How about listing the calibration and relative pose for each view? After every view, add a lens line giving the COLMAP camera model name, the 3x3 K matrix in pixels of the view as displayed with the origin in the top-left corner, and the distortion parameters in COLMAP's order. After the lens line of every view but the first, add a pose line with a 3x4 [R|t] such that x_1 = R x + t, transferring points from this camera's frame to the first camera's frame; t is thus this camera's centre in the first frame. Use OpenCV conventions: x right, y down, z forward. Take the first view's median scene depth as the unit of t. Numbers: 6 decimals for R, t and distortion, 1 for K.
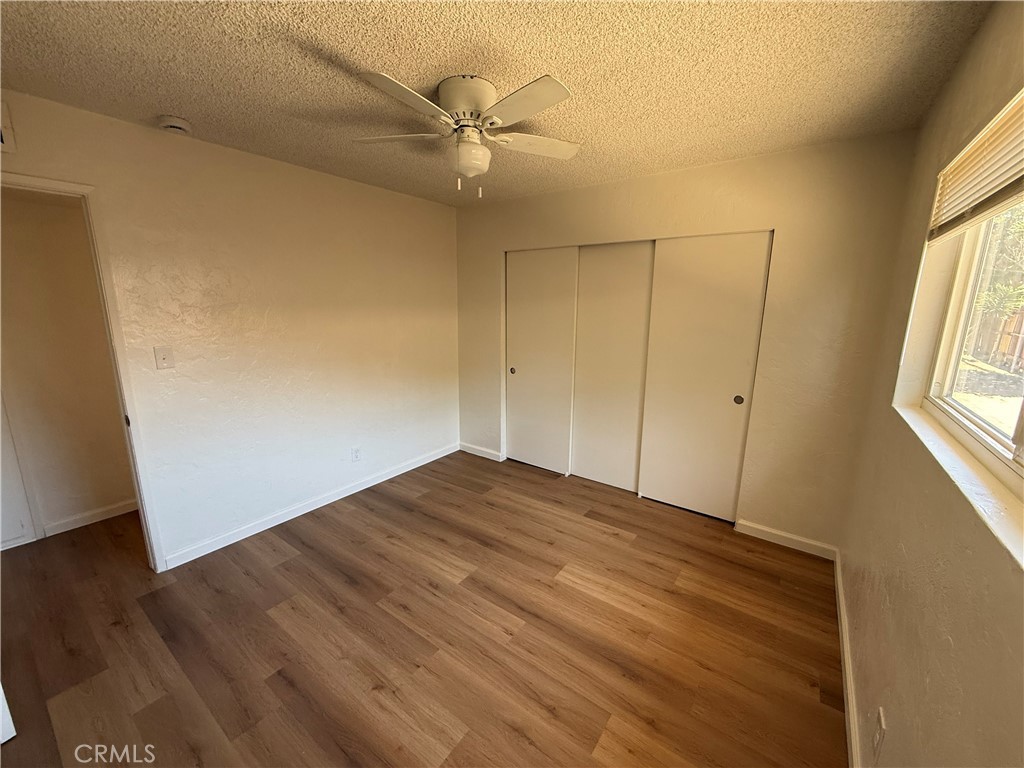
lens RADIAL K [[407.9, 0, 511.2], [0, 407.9, 384.3], [0, 0, 1]] dist [0.001061, -0.000256]
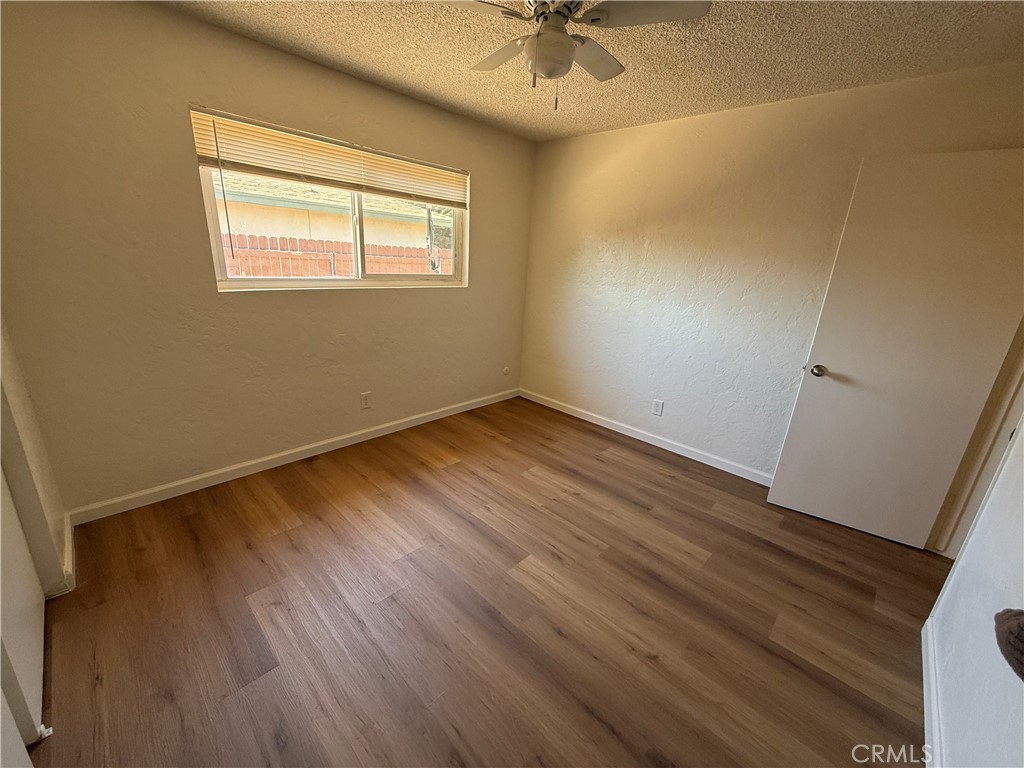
lens RADIAL K [[407.9, 0, 511.2], [0, 407.9, 384.3], [0, 0, 1]] dist [0.001061, -0.000256]
pose [[-0.988813, -0.105070, 0.105874, -0.150685], [-0.041231, 0.874677, 0.482950, -0.285301], [-0.143349, 0.473182, -0.869224, 1.676030]]
